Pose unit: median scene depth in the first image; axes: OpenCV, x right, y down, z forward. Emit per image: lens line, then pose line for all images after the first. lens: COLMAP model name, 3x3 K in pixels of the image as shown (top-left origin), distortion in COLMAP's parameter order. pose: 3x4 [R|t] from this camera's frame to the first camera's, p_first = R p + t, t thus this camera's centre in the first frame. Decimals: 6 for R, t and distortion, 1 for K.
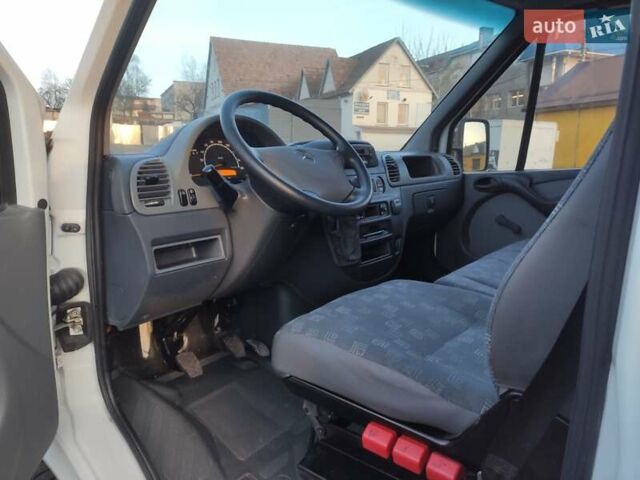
lens RADIAL K [[475.6, 0, 321.1], [0, 475.6, 239.6], [0, 0, 1]] dist [0.079523, -0.097277]
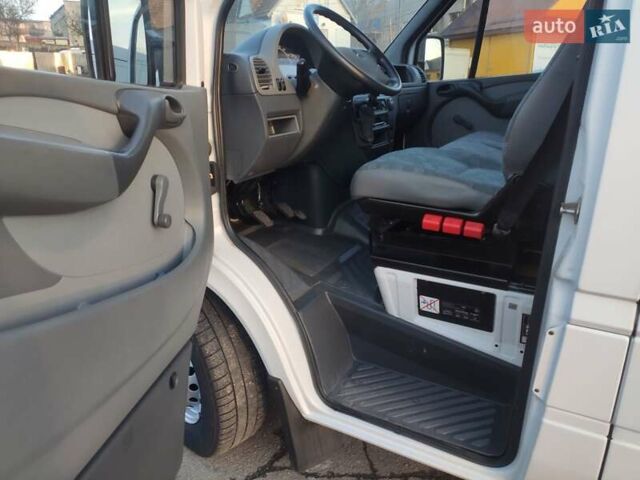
lens RADIAL K [[475.6, 0, 321.1], [0, 475.6, 239.6], [0, 0, 1]] dist [0.079523, -0.097277]
pose [[0.984615, -0.062010, 0.163363, -0.286024], [0.039544, 0.989734, 0.137345, 0.118488], [-0.170202, -0.128772, 0.976959, -0.311514]]
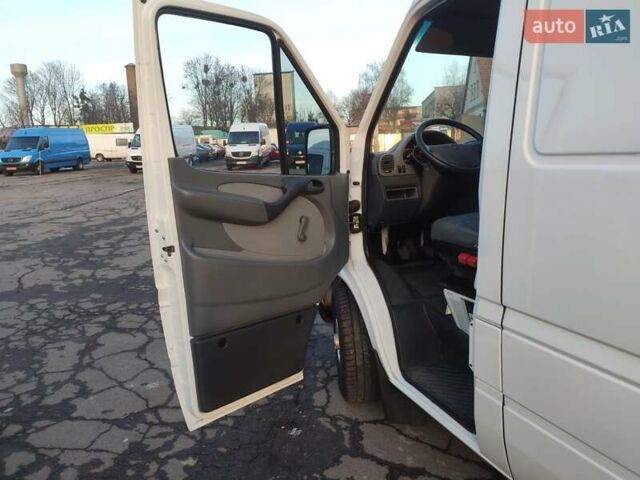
lens RADIAL K [[481.6, 0, 319.6], [0, 481.6, 240.5], [0, 0, 1]] dist [0.081414, -0.128024]
pose [[0.866815, 0.038346, -0.497154, 0.374861], [-0.041926, 0.999113, 0.003962, 0.178696], [0.496865, 0.017409, 0.867653, -0.827378]]
